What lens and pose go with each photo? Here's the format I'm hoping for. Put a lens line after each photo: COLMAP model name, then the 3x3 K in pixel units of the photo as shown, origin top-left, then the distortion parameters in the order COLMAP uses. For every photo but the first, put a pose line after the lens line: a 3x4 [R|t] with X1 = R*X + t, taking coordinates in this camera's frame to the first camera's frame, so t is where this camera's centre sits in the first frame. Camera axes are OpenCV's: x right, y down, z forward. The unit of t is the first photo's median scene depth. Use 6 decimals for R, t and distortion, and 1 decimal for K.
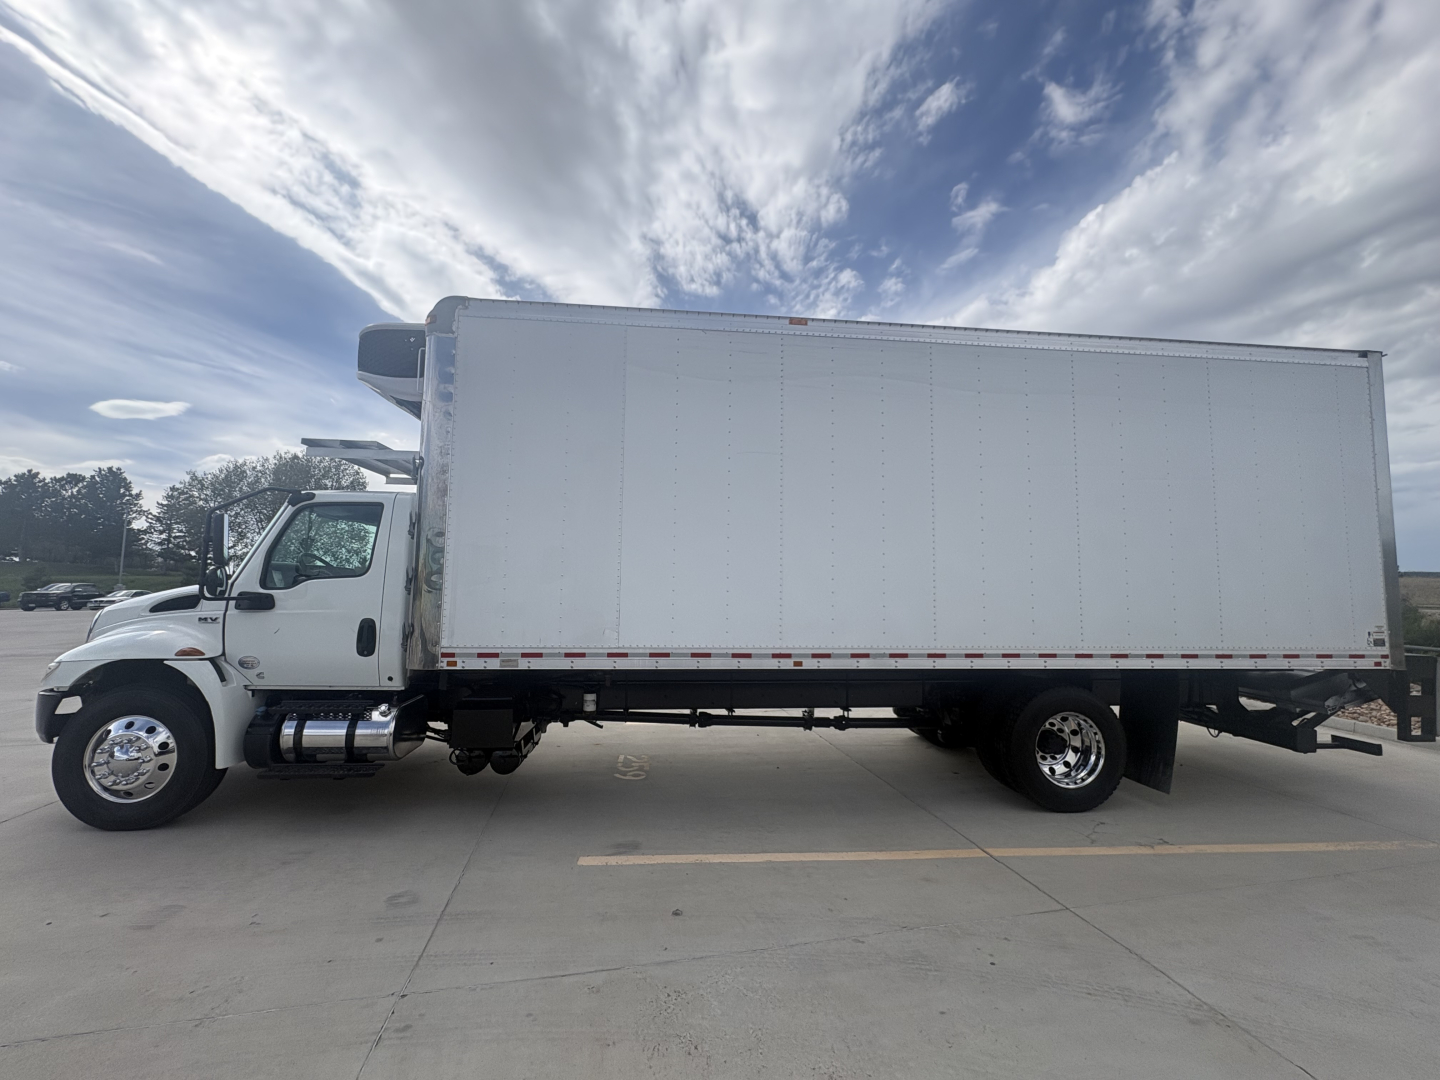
lens RADIAL K [[569.5, 0, 720.0], [0, 569.5, 540.0], [0, 0, 1]] dist [-0.001820, -0.000502]
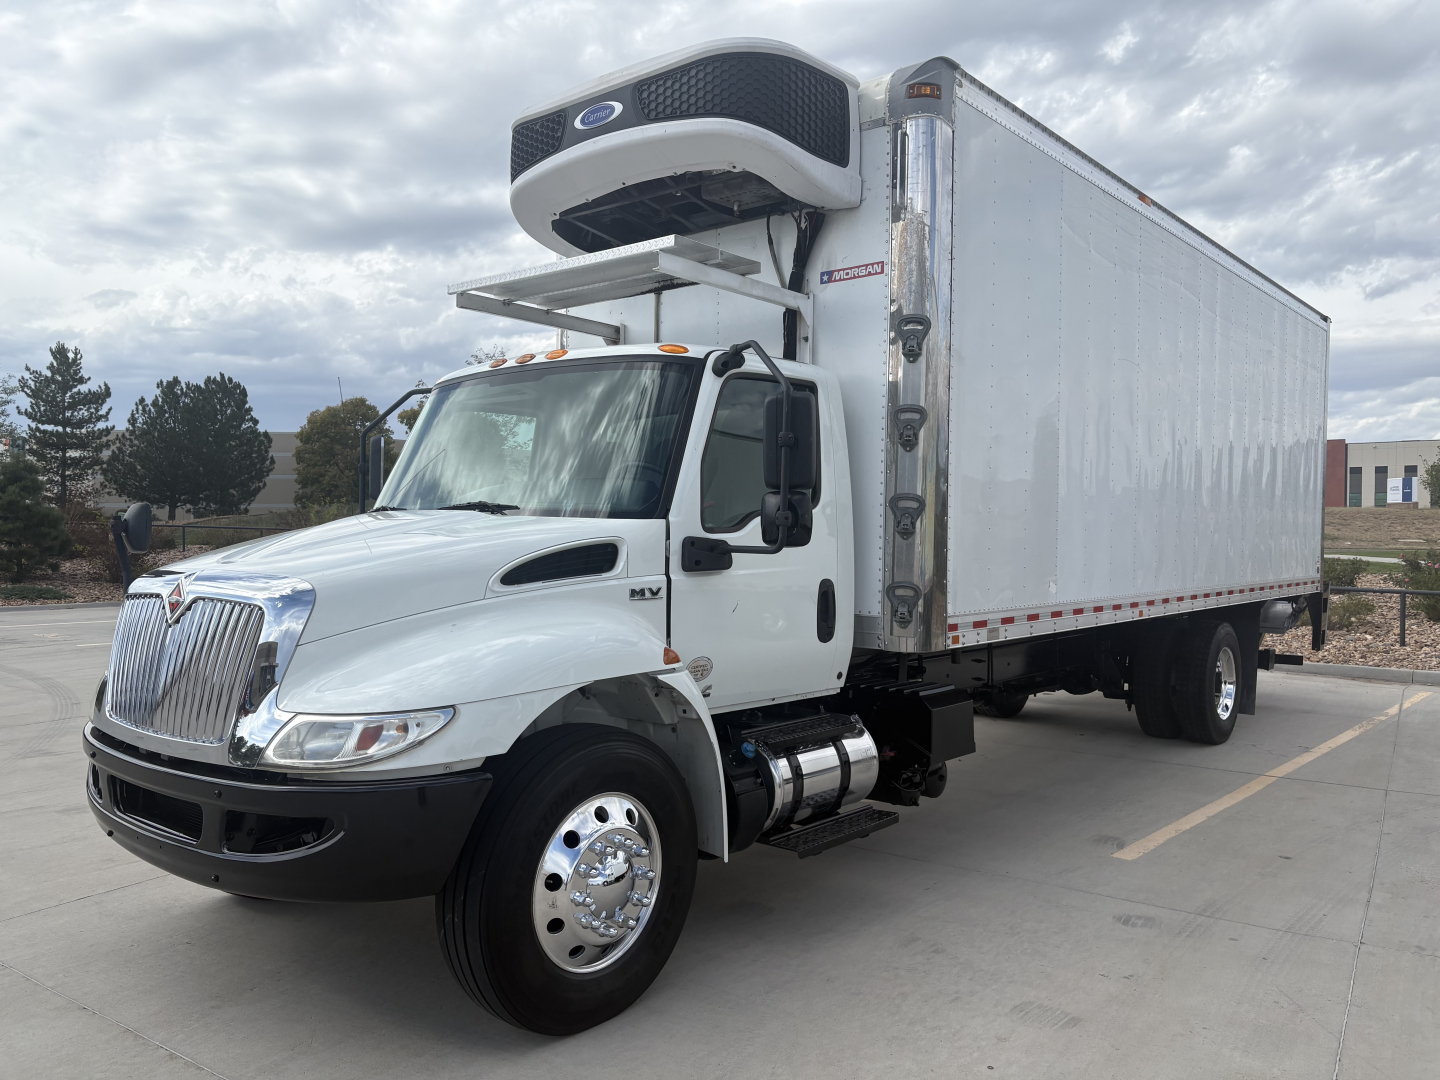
lens RADIAL K [[1088.8, 0, 720.0], [0, 1088.8, 540.0], [0, 0, 1]] dist [0.003069, -0.004538]
pose [[0.725243, -0.012850, 0.688373, -1.539802], [-0.060102, 0.994827, 0.081892, 0.011818], [-0.685864, -0.100764, 0.720719, 0.274995]]
